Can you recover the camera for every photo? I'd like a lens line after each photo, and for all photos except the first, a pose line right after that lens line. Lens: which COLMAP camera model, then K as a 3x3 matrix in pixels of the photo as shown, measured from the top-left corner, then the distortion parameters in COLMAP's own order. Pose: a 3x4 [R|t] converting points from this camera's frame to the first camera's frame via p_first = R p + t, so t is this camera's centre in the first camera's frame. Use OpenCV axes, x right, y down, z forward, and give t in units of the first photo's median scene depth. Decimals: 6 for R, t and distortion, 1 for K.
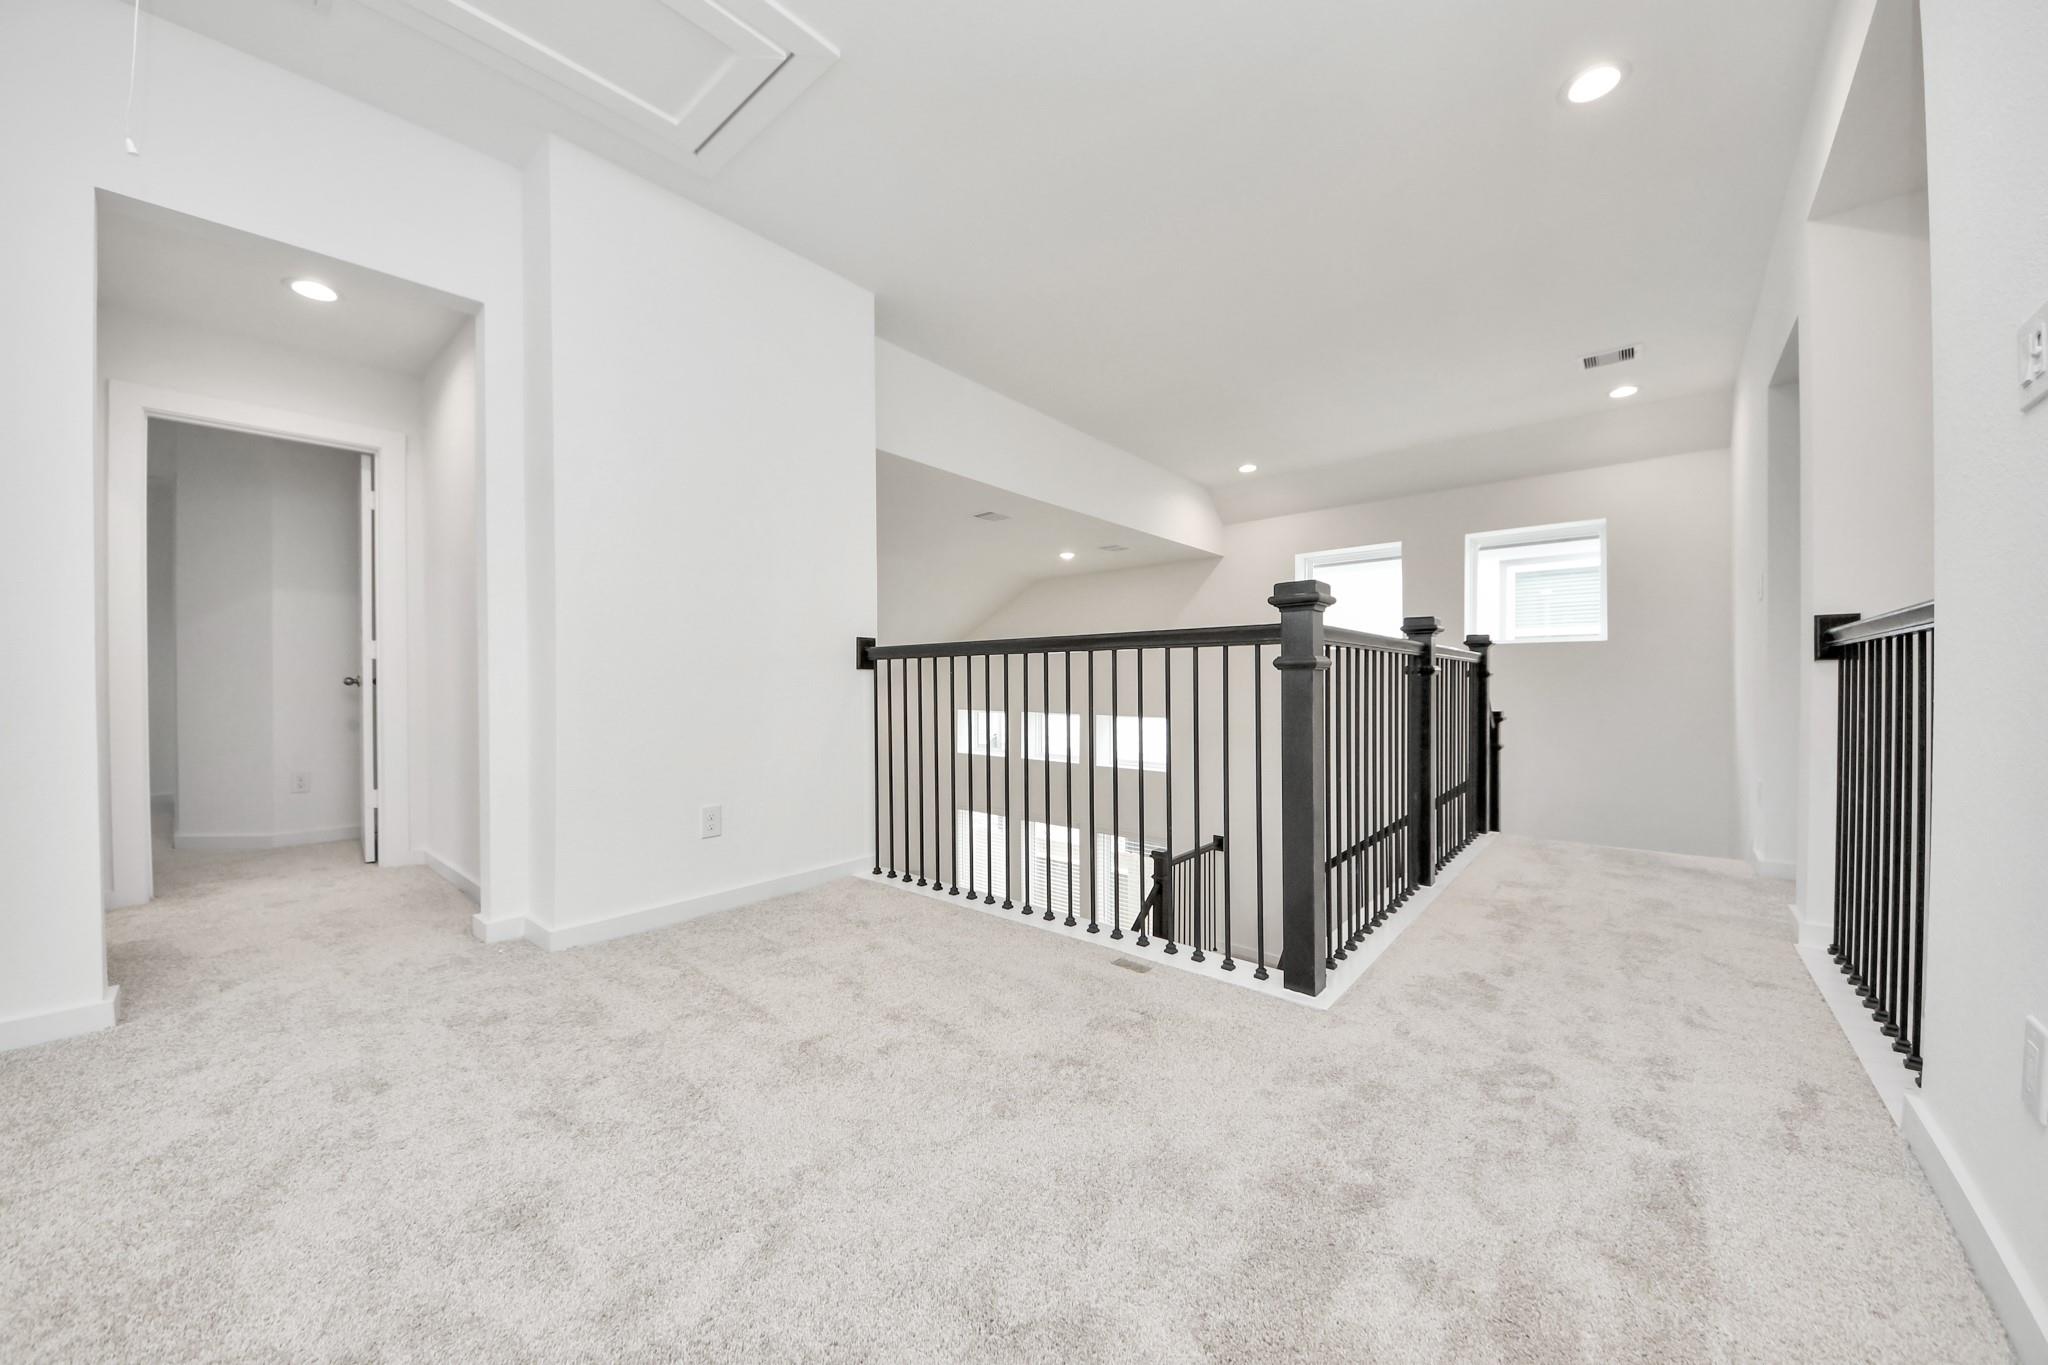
lens RADIAL K [[738.6, 0, 1024.0], [0, 738.6, 682.5], [0, 0, 1]] dist [0.023085, -0.000108]
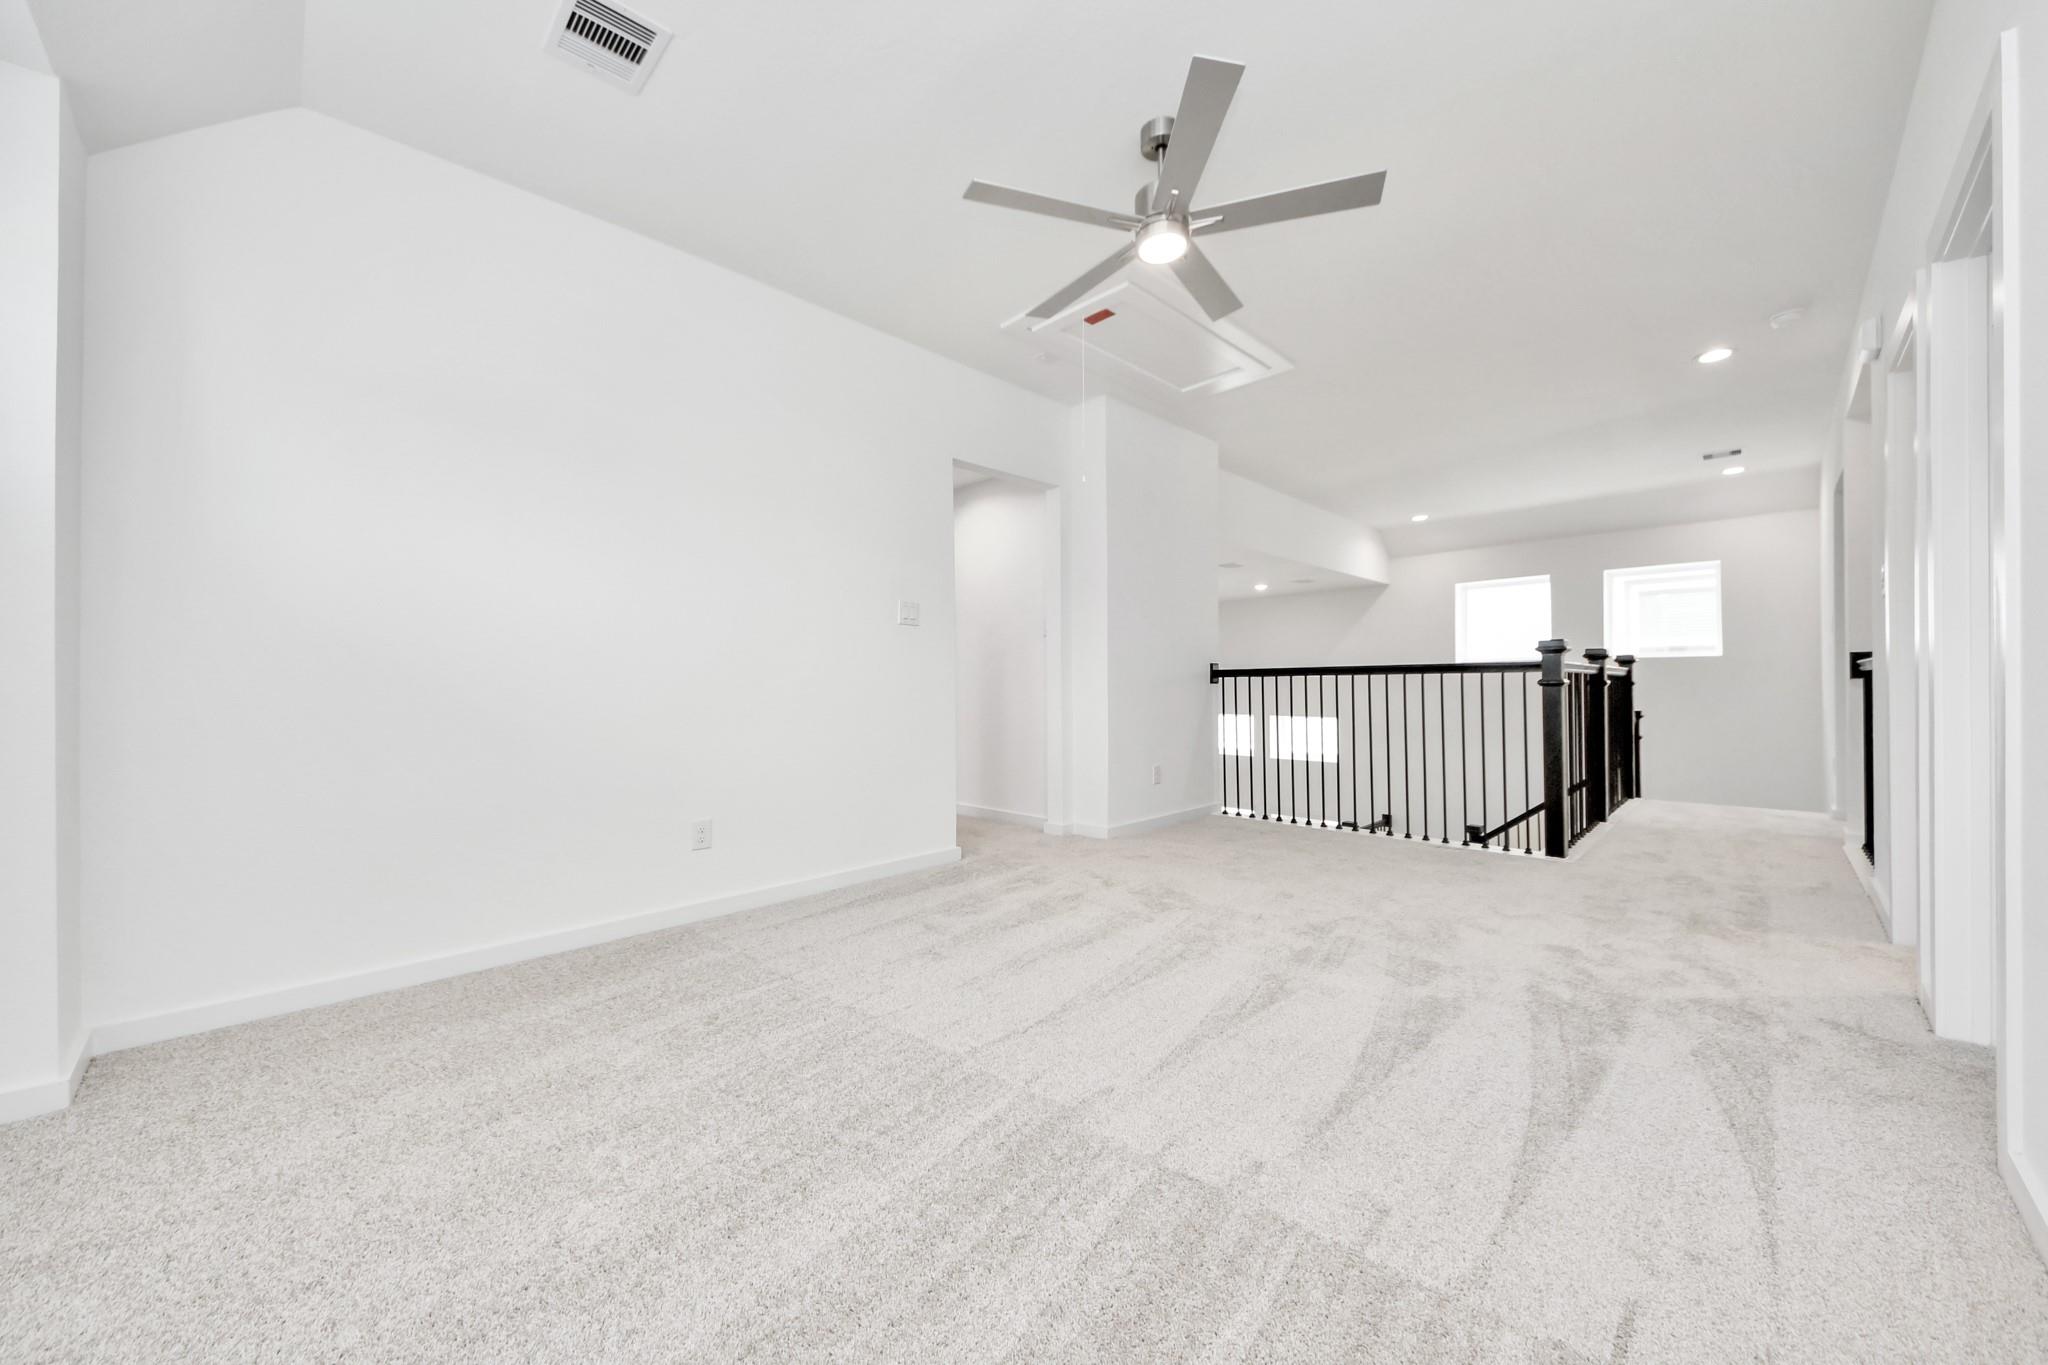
lens RADIAL K [[738.3, 0, 1038.1], [0, 738.3, 691.9], [0, 0, 1]] dist [-0.007475, -0.000125]
pose [[0.996474, -0.004236, -0.083800, -0.332357], [0.004775, 0.999969, 0.006235, -0.009072], [0.083771, -0.006613, 0.996463, -0.411404]]
